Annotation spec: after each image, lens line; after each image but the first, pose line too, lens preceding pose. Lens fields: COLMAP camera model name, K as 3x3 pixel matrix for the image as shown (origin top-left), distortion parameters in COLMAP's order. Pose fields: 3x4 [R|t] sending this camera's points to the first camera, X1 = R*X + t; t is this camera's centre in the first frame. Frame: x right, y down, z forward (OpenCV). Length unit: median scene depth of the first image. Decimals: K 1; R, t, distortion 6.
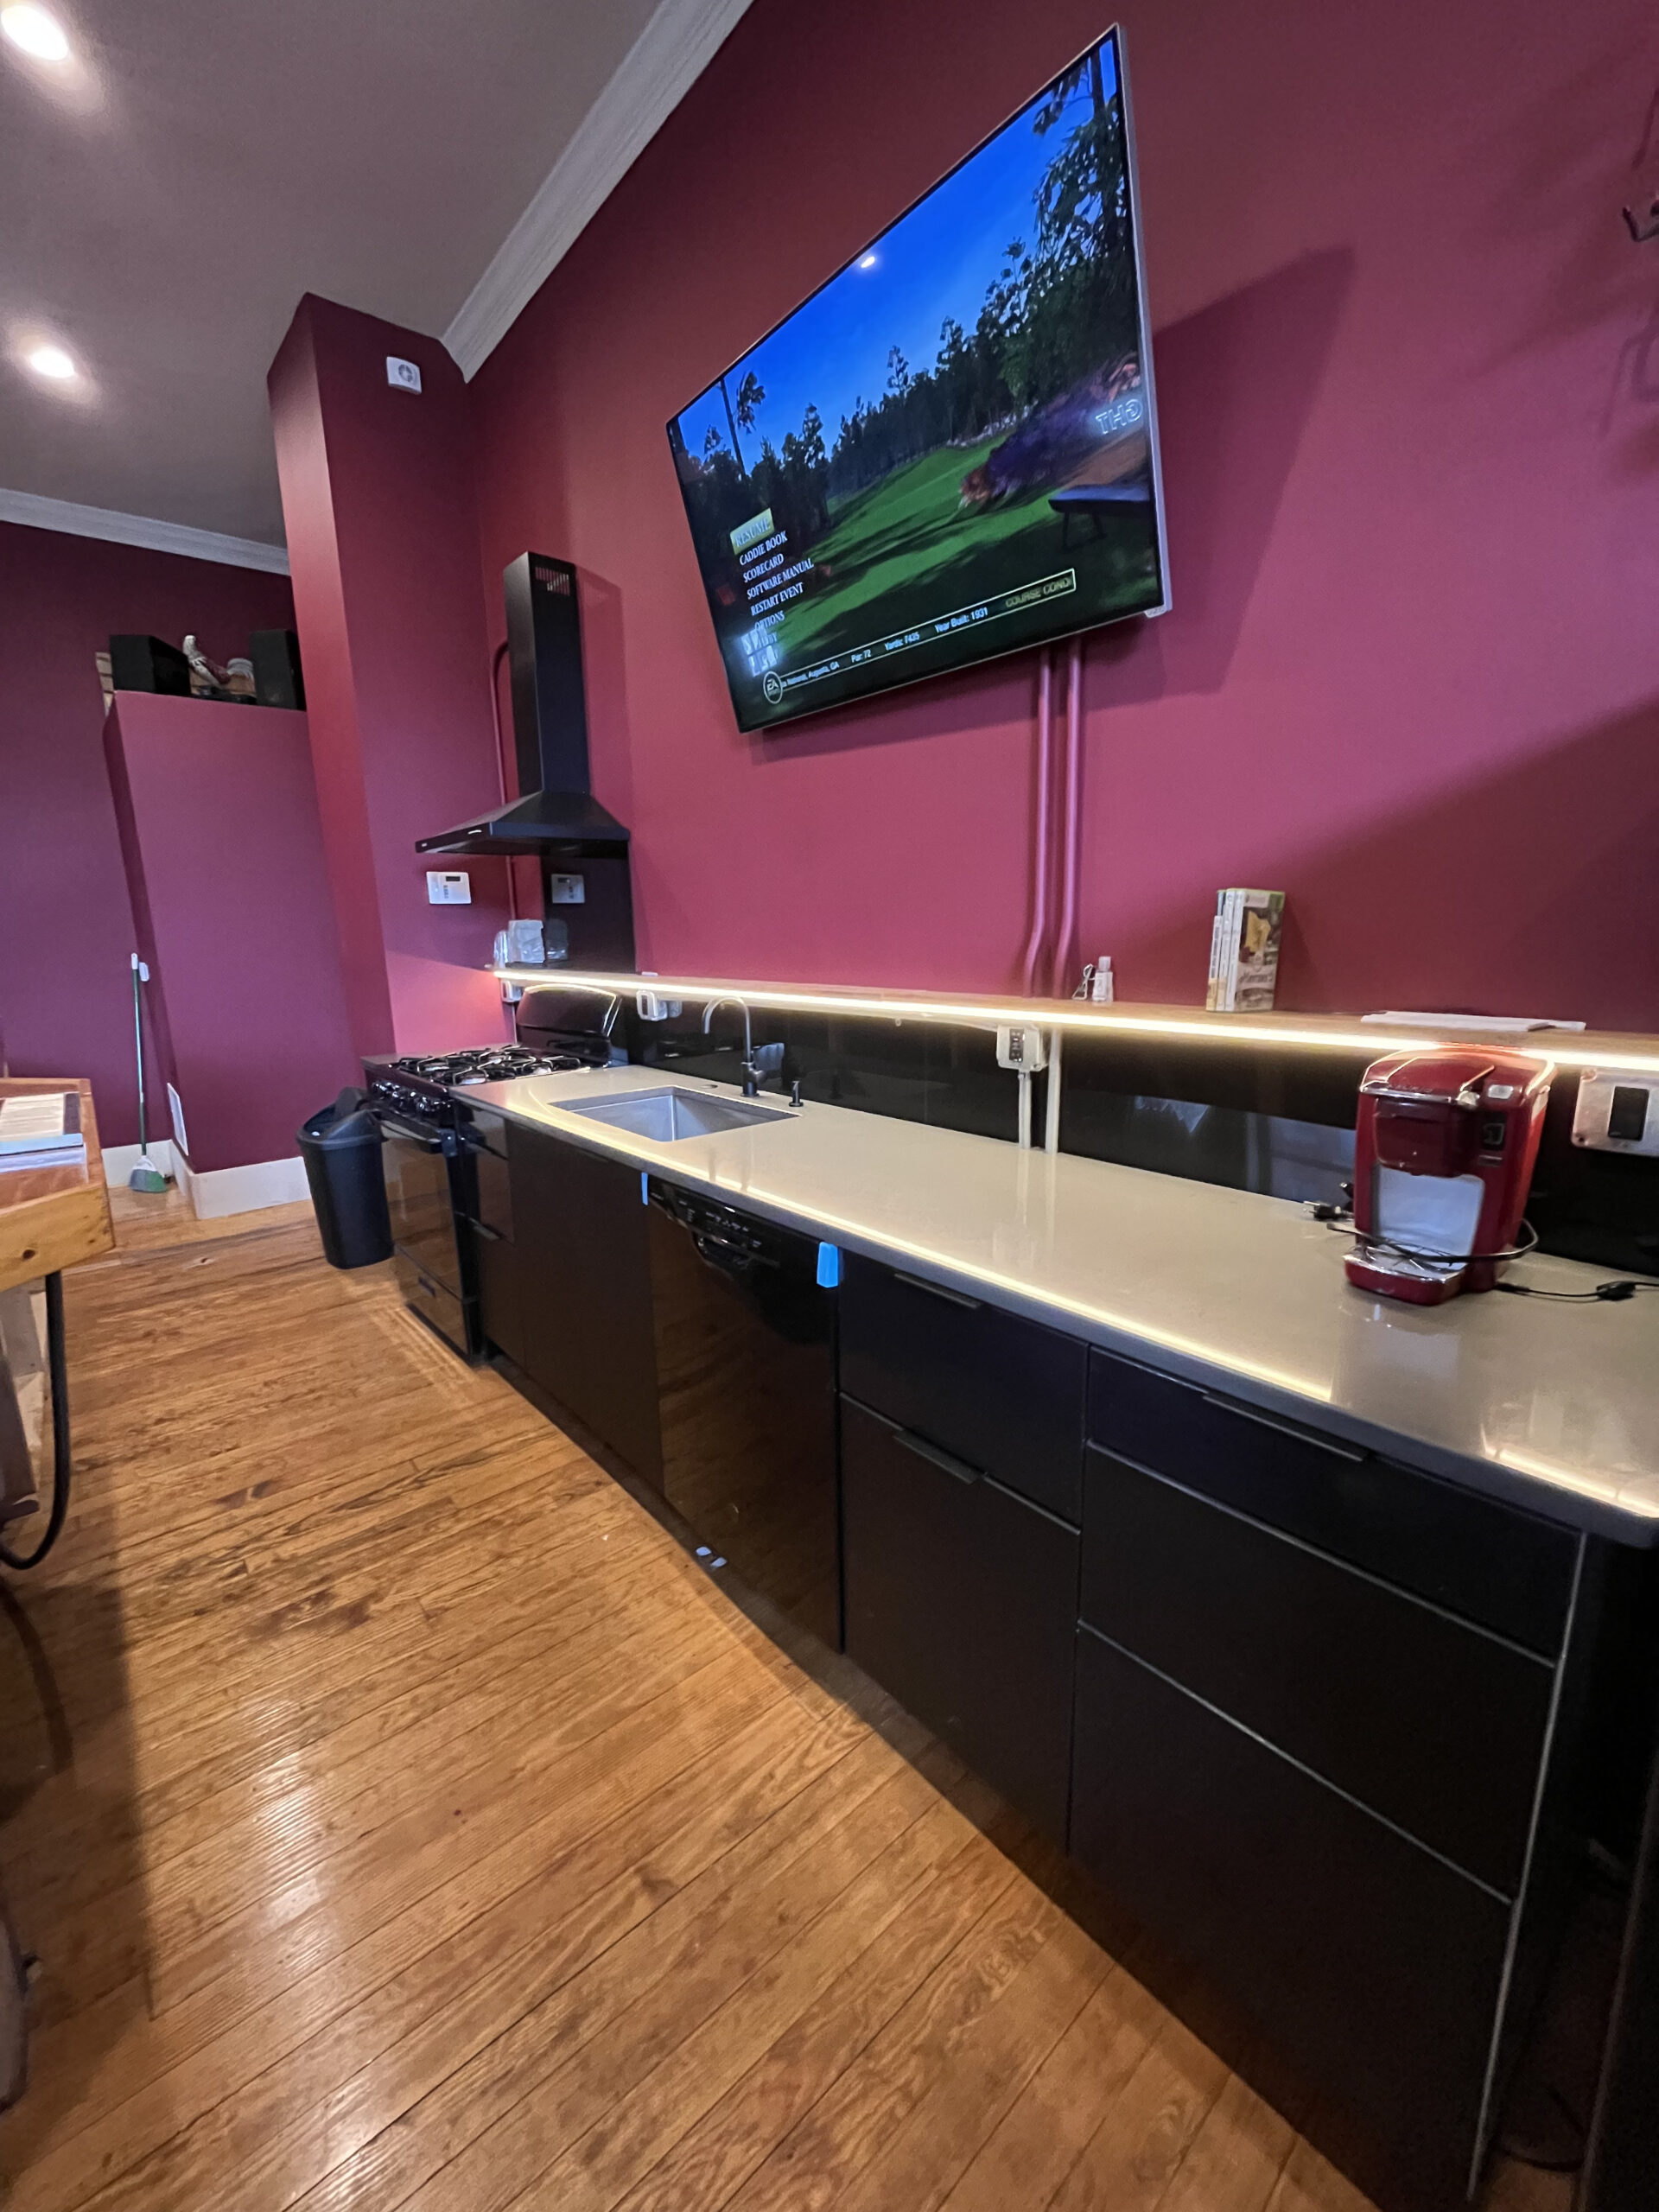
lens RADIAL K [[894.4, 0, 821.0], [0, 894.4, 1103.3], [0, 0, 1]] dist [-0.001750, -0.000078]
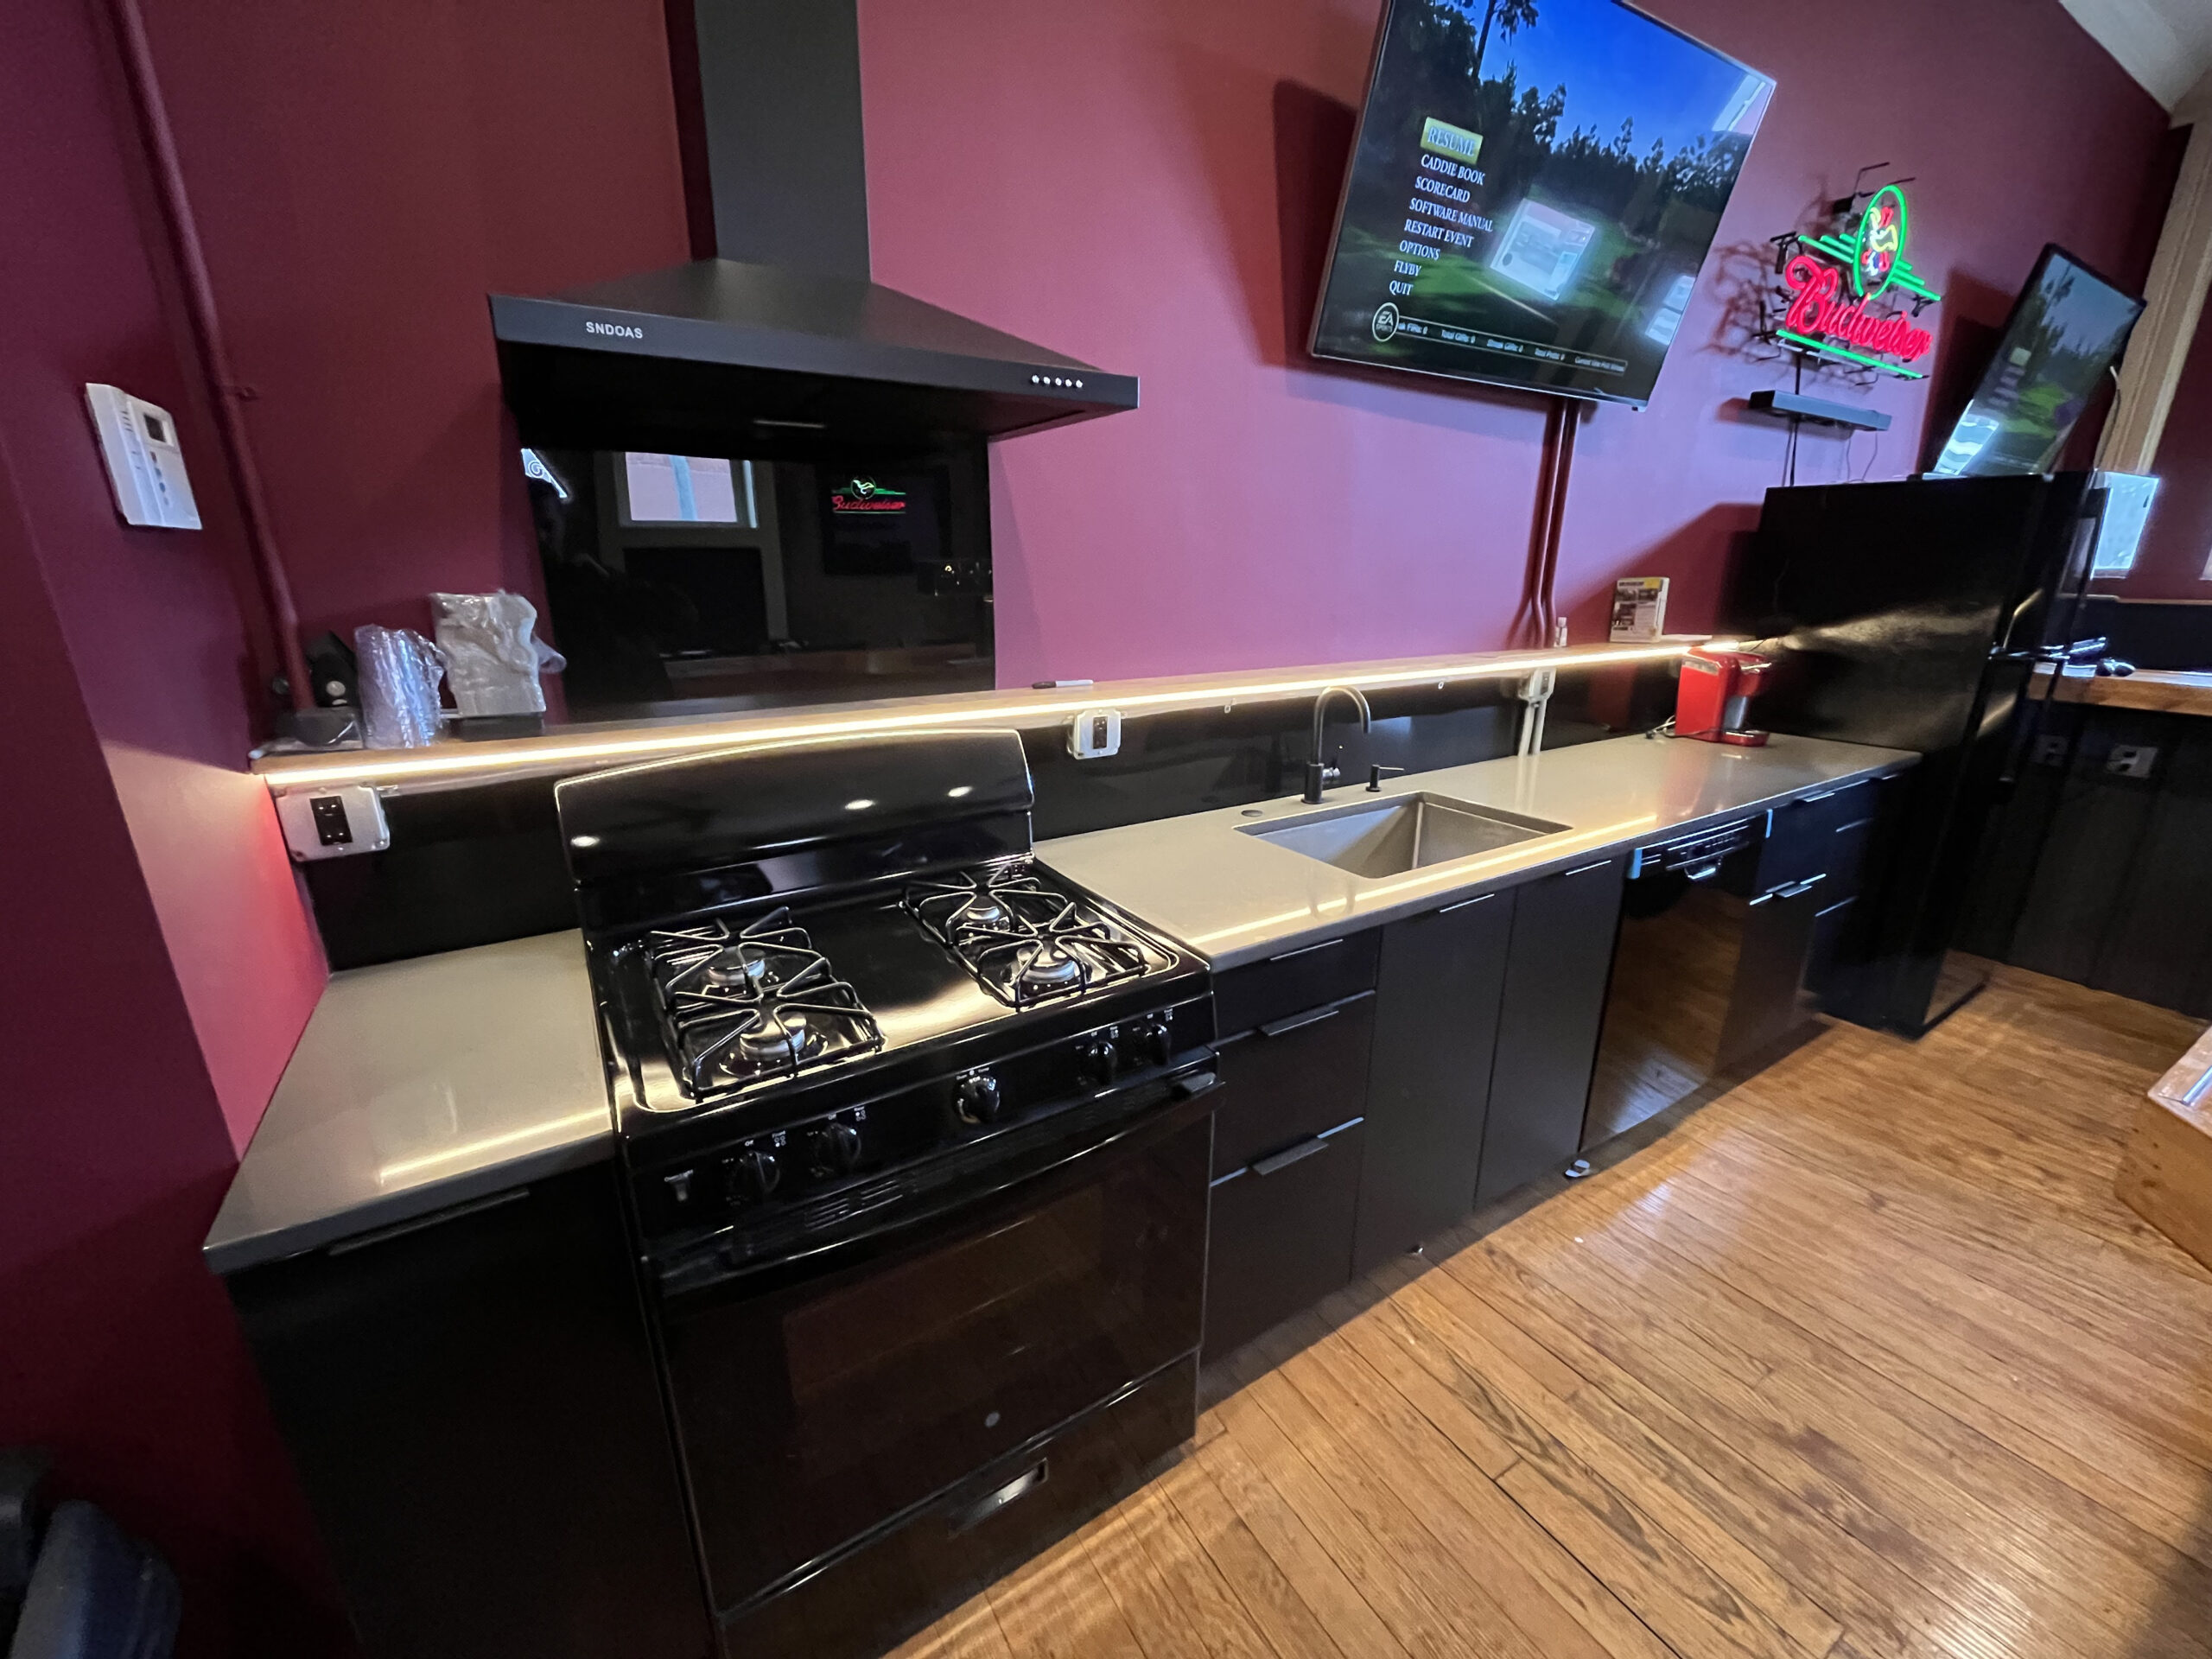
lens RADIAL K [[894.4, 0, 1100.5], [0, 894.4, 836.3], [0, 0, 1]] dist [-0.001750, -0.000078]
pose [[0.148877, -0.268680, 0.951655, -1.168893], [0.191136, 0.952050, 0.238891, -0.276788], [-0.970207, 0.146330, 0.193093, 1.299465]]
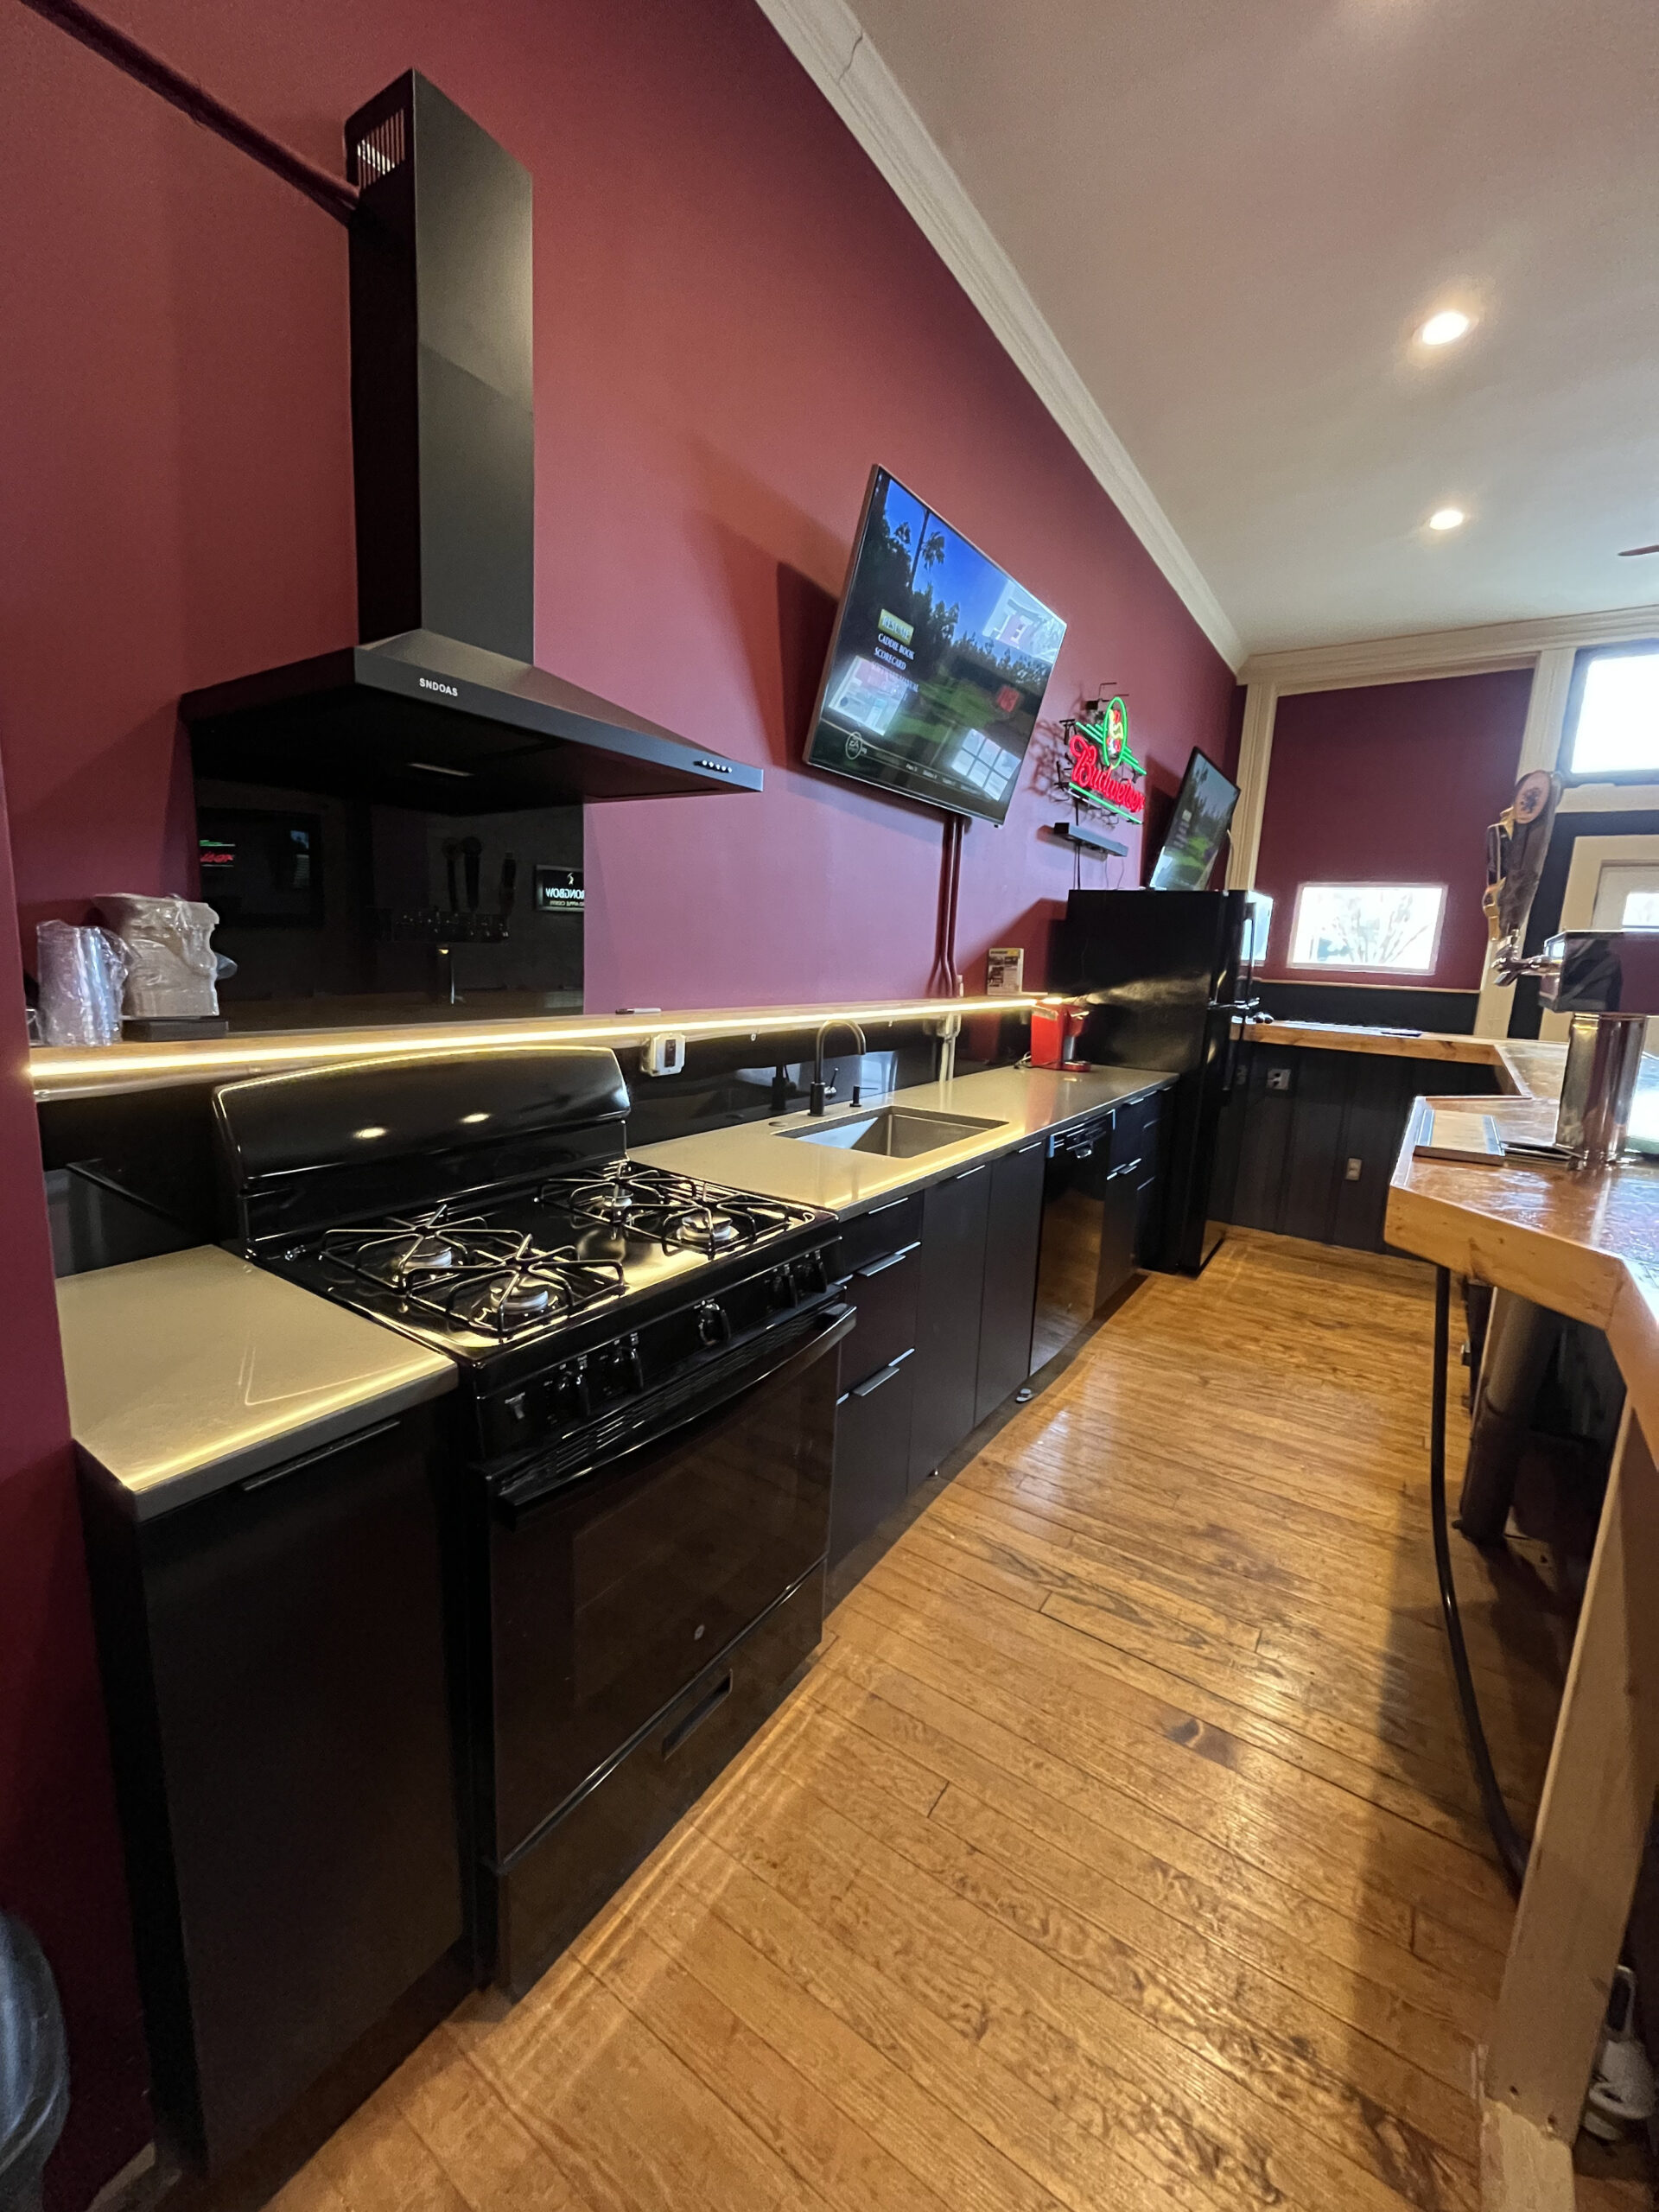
lens RADIAL K [[894.4, 0, 821.0], [0, 894.4, 1103.3], [0, 0, 1]] dist [-0.001750, -0.000078]
pose [[-0.261710, -0.156180, 0.952426, -1.329943], [0.153854, 0.967450, 0.200920, -0.286553], [-0.952805, 0.199118, -0.229162, 1.541394]]
